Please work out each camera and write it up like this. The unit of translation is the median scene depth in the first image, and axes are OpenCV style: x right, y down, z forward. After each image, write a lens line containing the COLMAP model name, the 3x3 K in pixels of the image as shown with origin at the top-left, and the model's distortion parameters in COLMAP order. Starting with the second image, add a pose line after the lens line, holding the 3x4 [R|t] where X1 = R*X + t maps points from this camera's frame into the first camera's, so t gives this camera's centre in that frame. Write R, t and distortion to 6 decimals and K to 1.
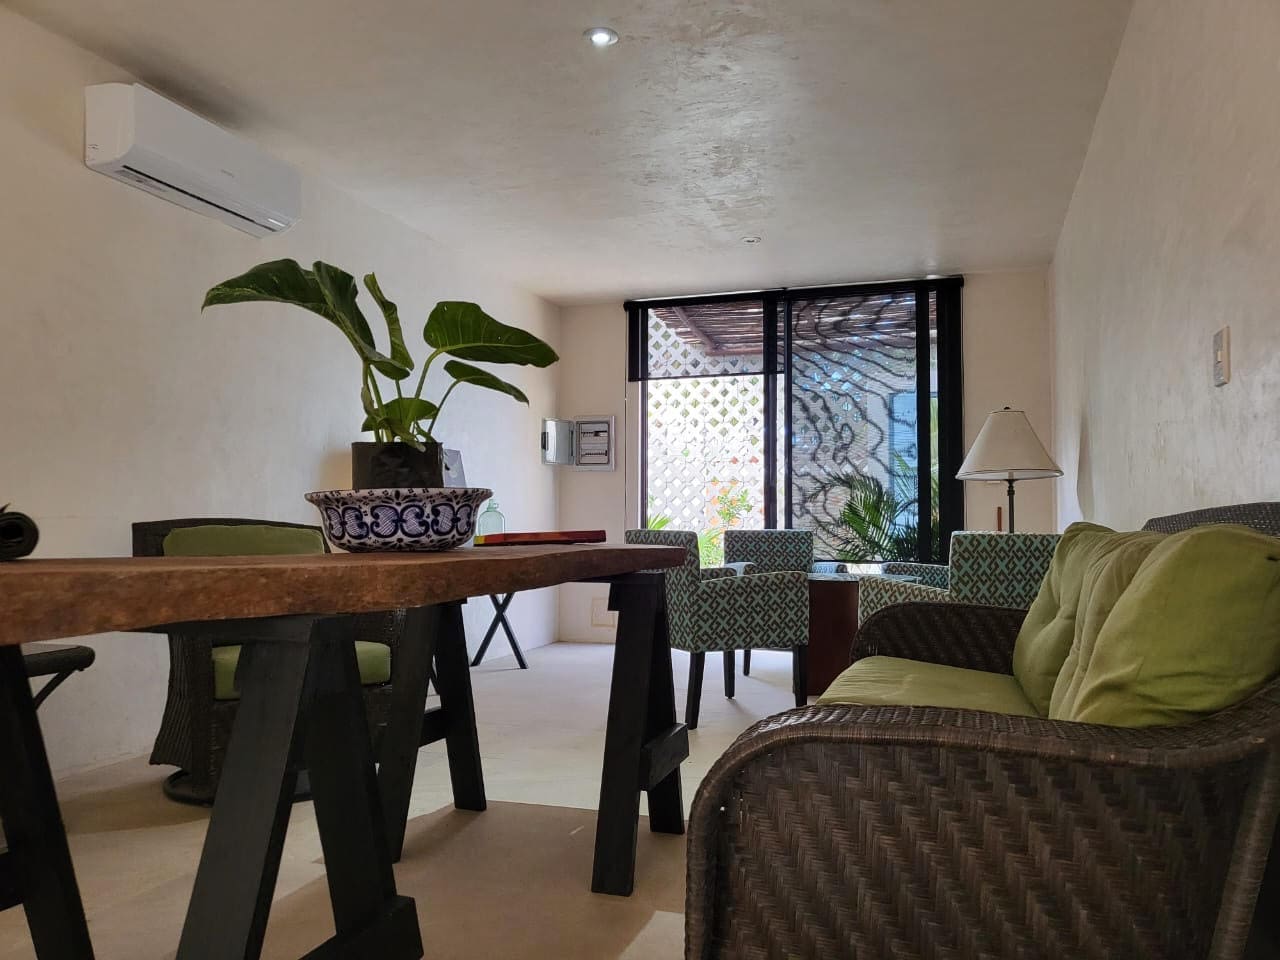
lens RADIAL K [[975.2, 0, 640.0], [0, 975.2, 480.0], [0, 0, 1]] dist [-0.004305, 0.000790]
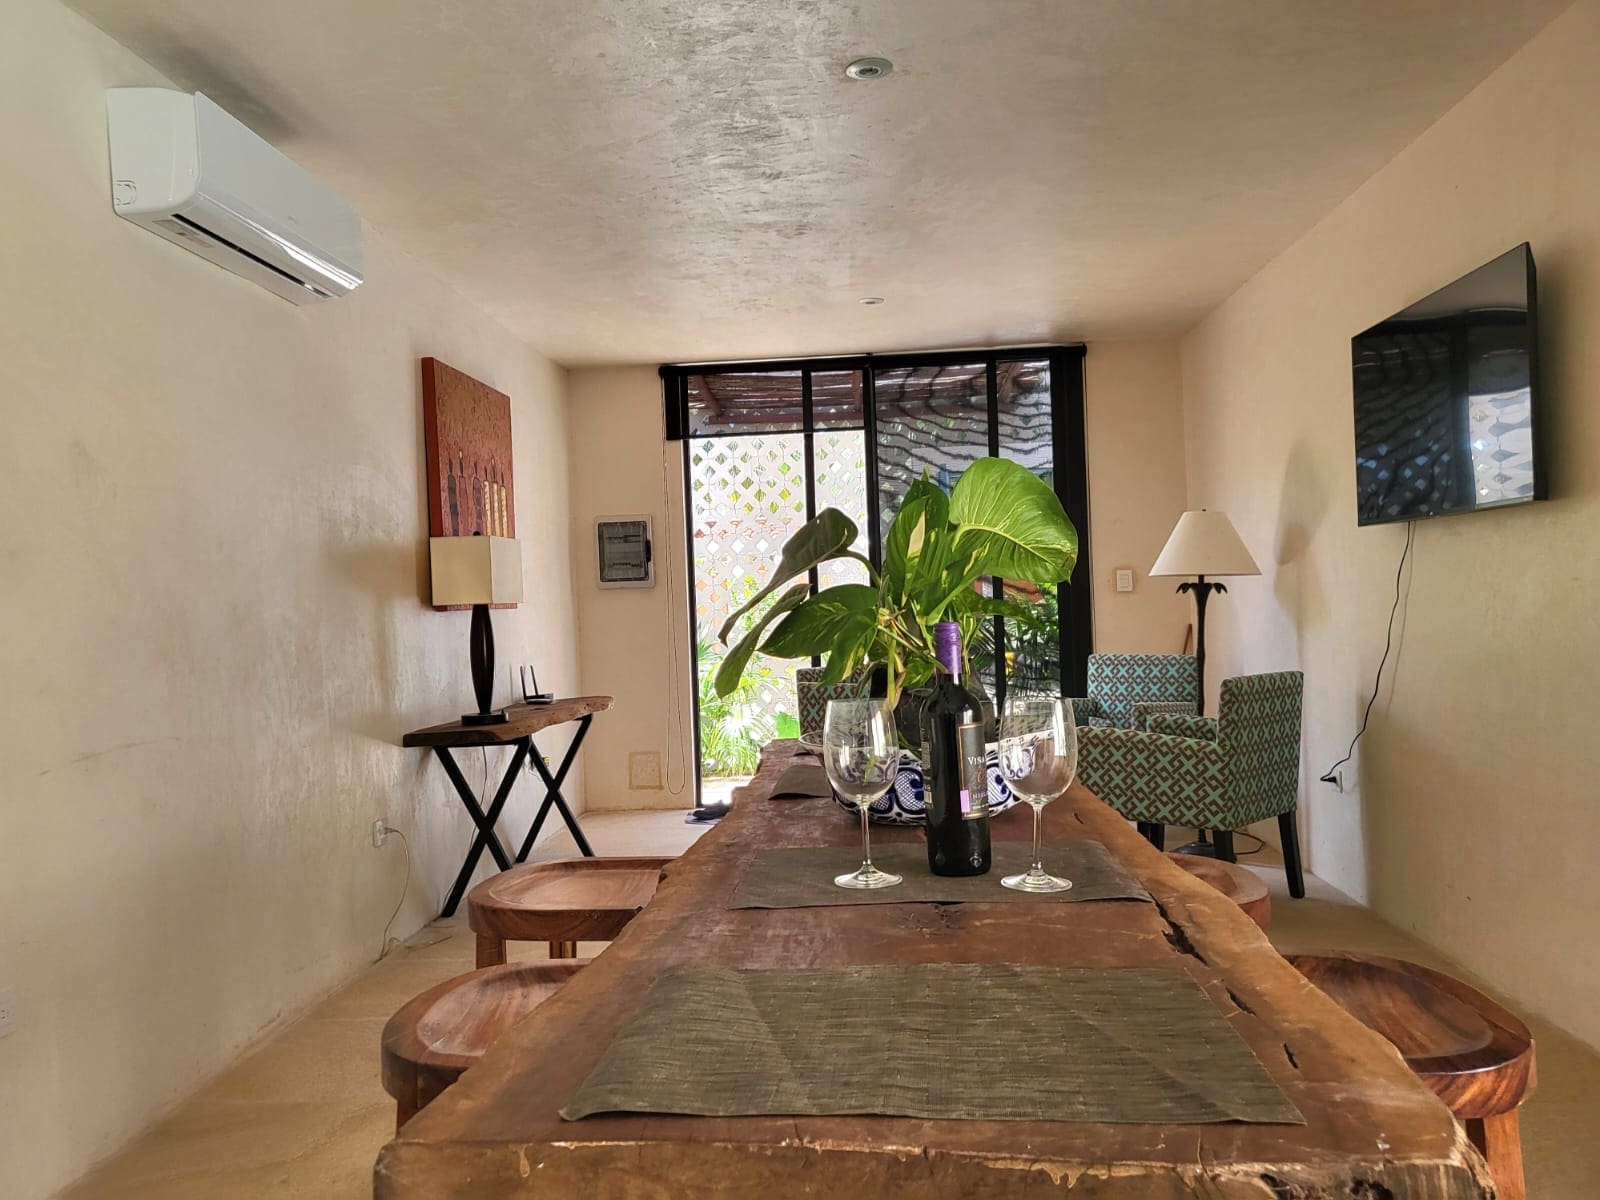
lens RADIAL K [[1218.9, 0, 800.0], [0, 1218.9, 600.0], [0, 0, 1]] dist [-0.004305, 0.000790]
pose [[0.972910, -0.032069, 0.228951, -0.184986], [0.023204, 0.998877, 0.041310, -0.049431], [-0.230018, -0.034878, 0.972561, 0.049032]]
